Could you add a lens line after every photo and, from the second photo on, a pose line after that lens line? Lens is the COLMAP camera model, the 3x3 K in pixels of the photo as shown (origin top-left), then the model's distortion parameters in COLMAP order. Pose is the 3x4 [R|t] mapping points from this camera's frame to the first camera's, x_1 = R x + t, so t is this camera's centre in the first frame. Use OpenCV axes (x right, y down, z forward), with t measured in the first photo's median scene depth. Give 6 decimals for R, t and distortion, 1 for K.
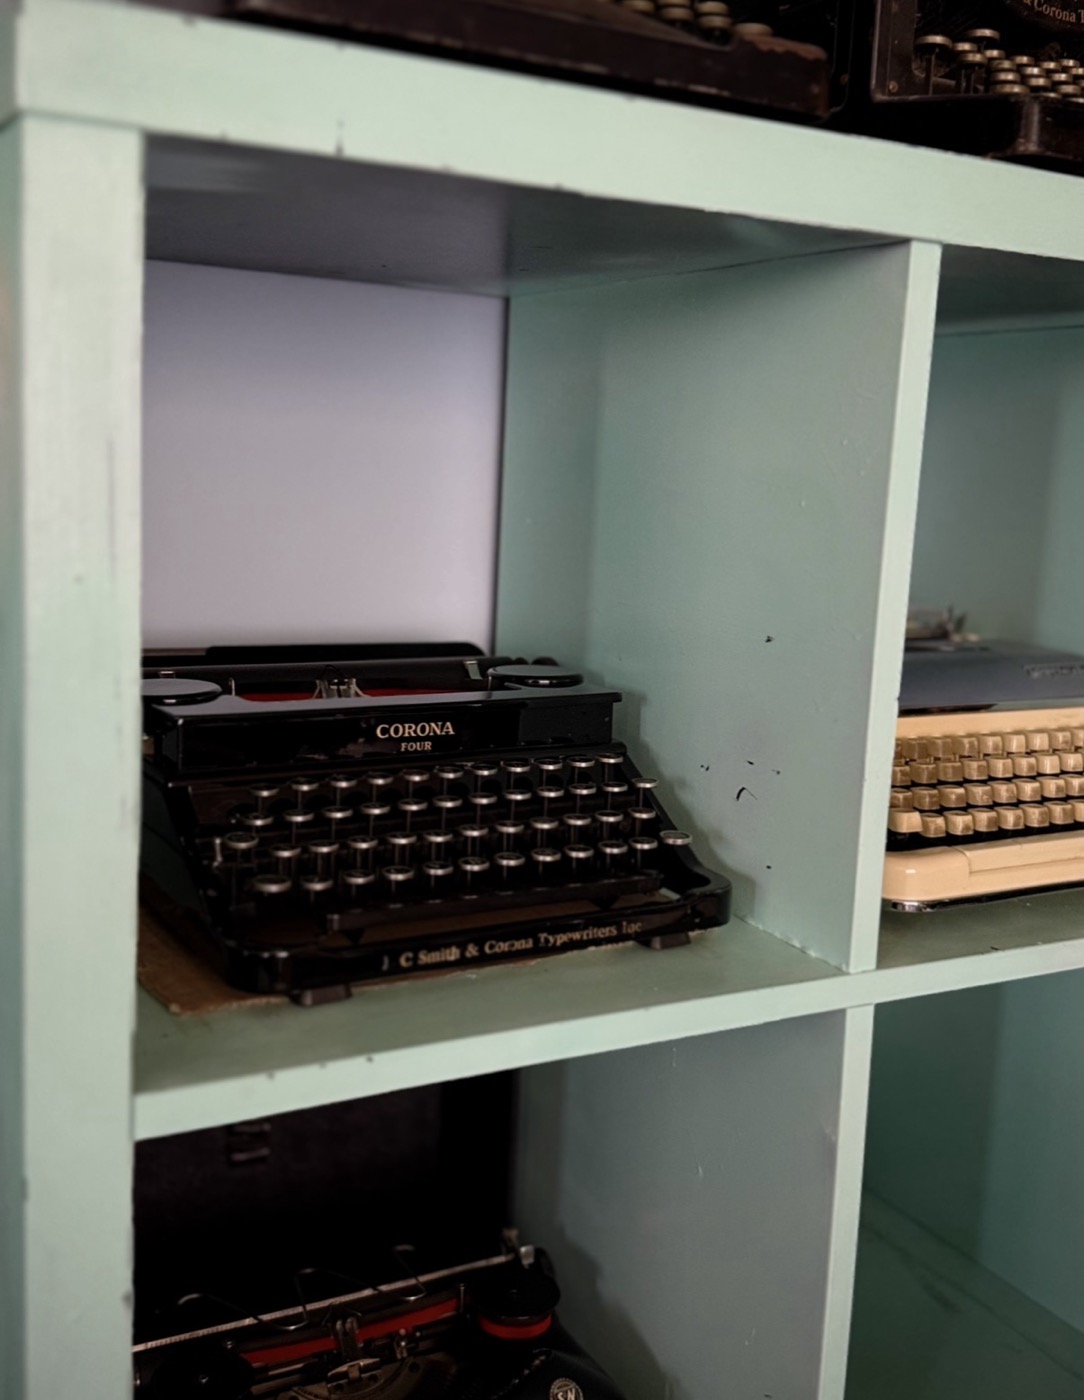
lens RADIAL K [[1463.2, 0, 542.0], [0, 1463.2, 700.0], [0, 0, 1]] dist [0.013957, 0.009643]
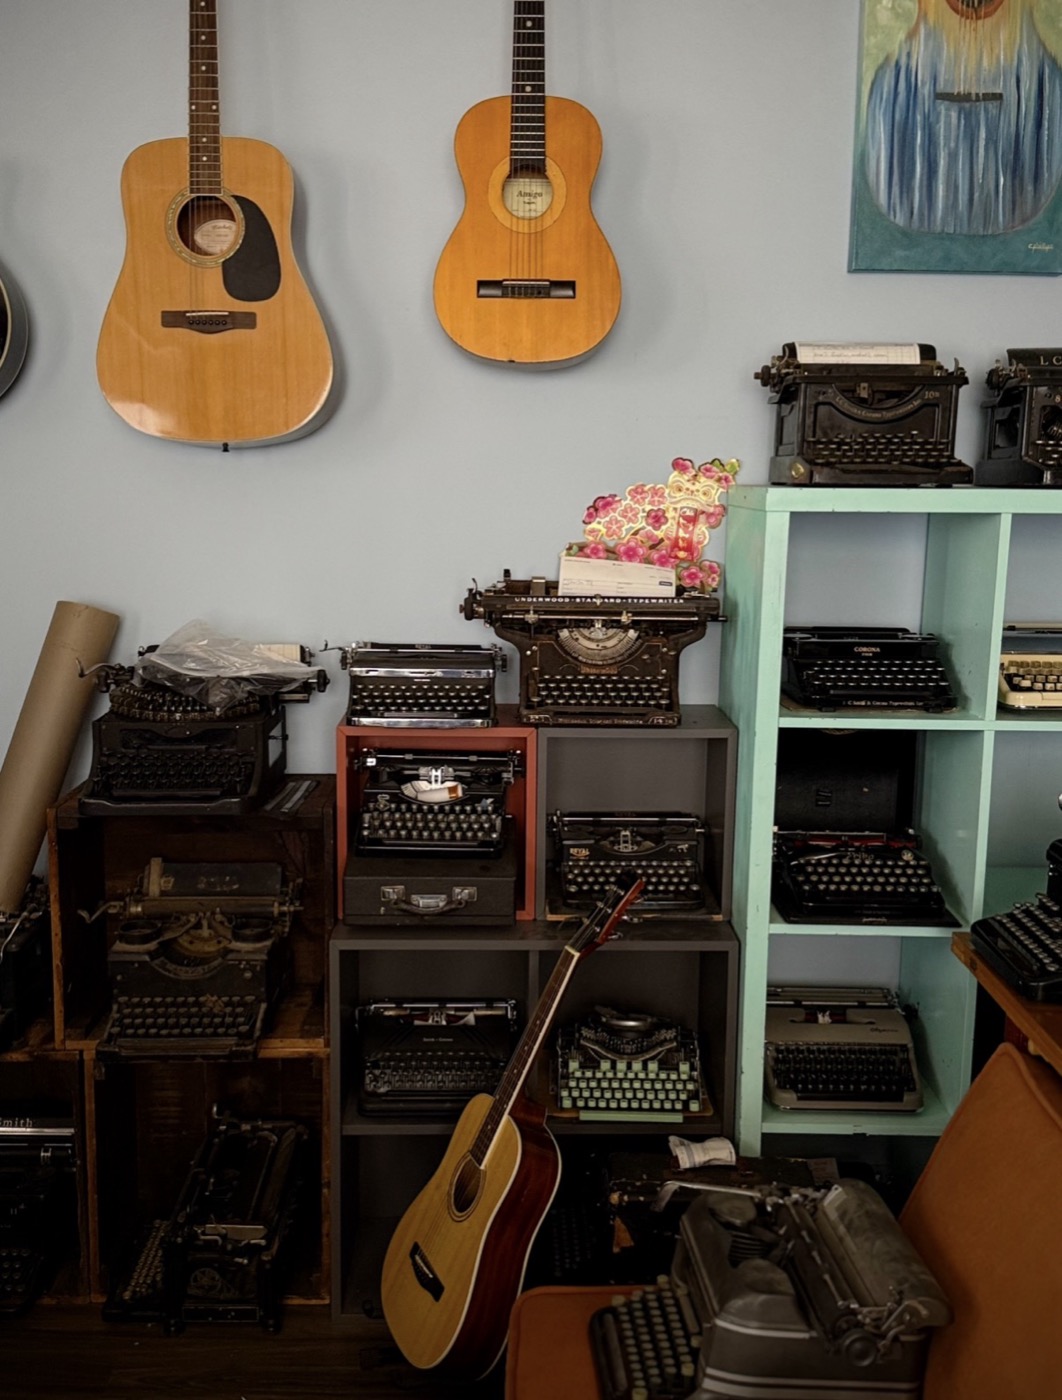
lens RADIAL K [[1447.4, 0, 531.0], [0, 1447.4, 700.0], [0, 0, 1]] dist [0.191621, -0.432551]
pose [[0.879700, 0.036690, -0.474112, 0.940555], [-0.044889, 0.998974, -0.005983, 0.214624], [0.473406, 0.026545, 0.880444, -2.658533]]
